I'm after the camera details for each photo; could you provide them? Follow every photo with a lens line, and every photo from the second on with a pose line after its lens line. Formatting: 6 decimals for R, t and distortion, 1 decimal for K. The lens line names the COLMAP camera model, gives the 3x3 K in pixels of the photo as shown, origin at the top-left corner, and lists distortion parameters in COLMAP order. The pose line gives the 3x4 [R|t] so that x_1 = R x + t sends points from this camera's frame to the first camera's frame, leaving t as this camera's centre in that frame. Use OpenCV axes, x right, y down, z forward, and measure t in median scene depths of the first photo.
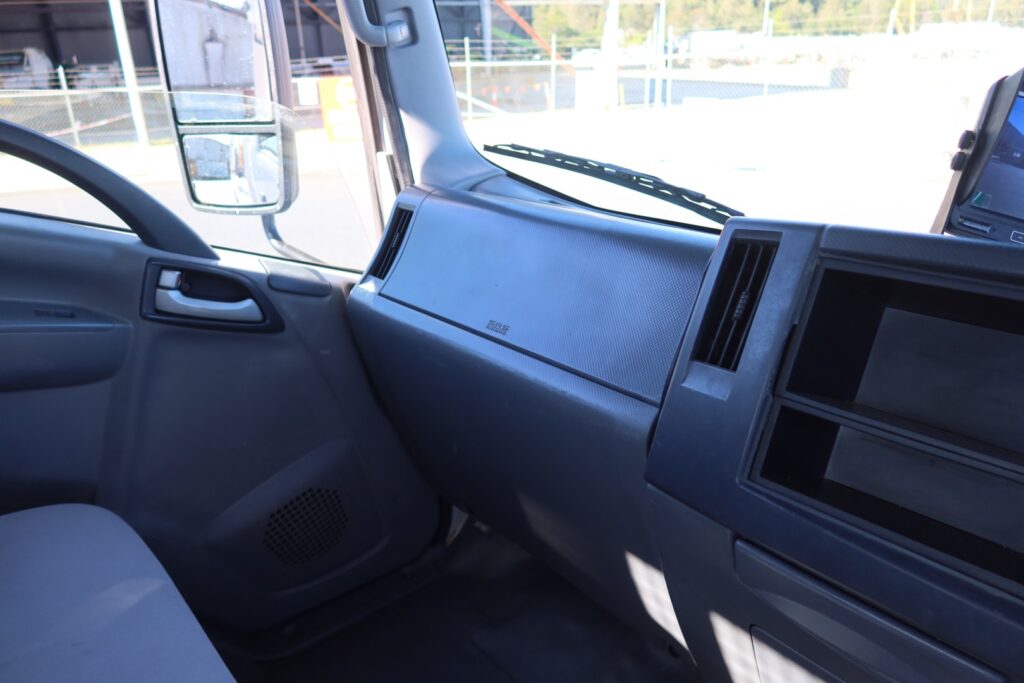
lens RADIAL K [[716.7, 0, 491.5], [0, 716.7, 325.4], [0, 0, 1]] dist [-0.027572, -0.001477]
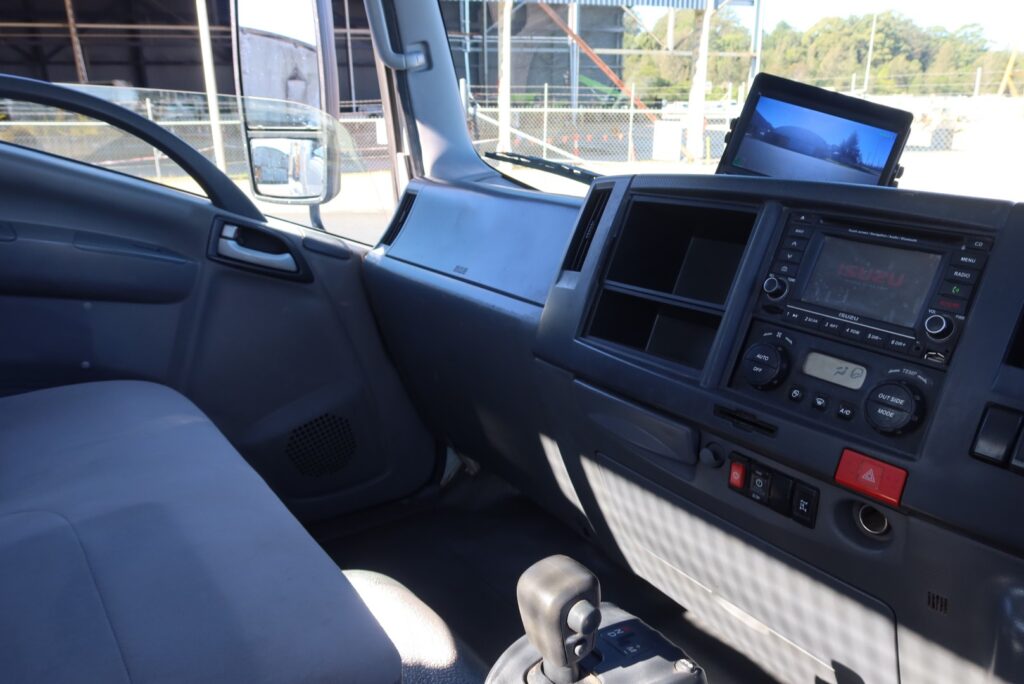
lens RADIAL K [[755.2, 0, 512.0], [0, 755.2, 342.0], [0, 0, 1]] dist [-0.031934, 0.008723]
pose [[0.996024, 0.053628, -0.071134, 0.131032], [-0.057445, 0.996955, -0.052737, 0.127183], [0.068089, 0.056613, 0.996072, -0.250490]]
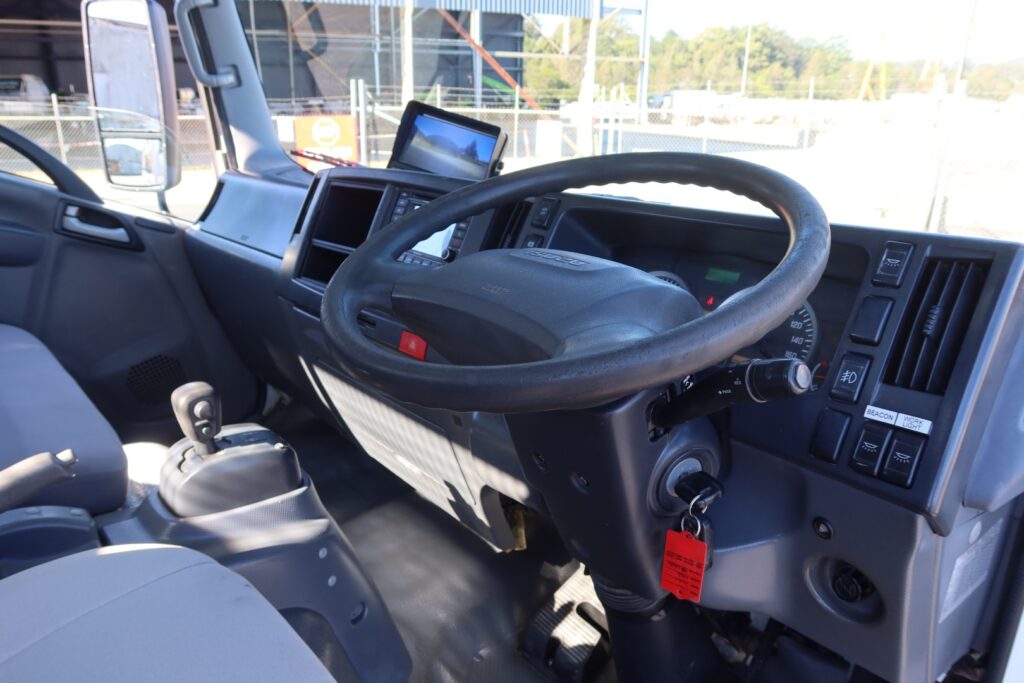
lens RADIAL K [[716.7, 0, 491.5], [0, 716.7, 325.4], [0, 0, 1]] dist [-0.027572, -0.001477]
pose [[0.999003, 0.040062, 0.019691, 0.376793], [-0.038794, 0.997382, -0.061020, 0.191062], [-0.022084, 0.060195, 0.997942, -0.506959]]
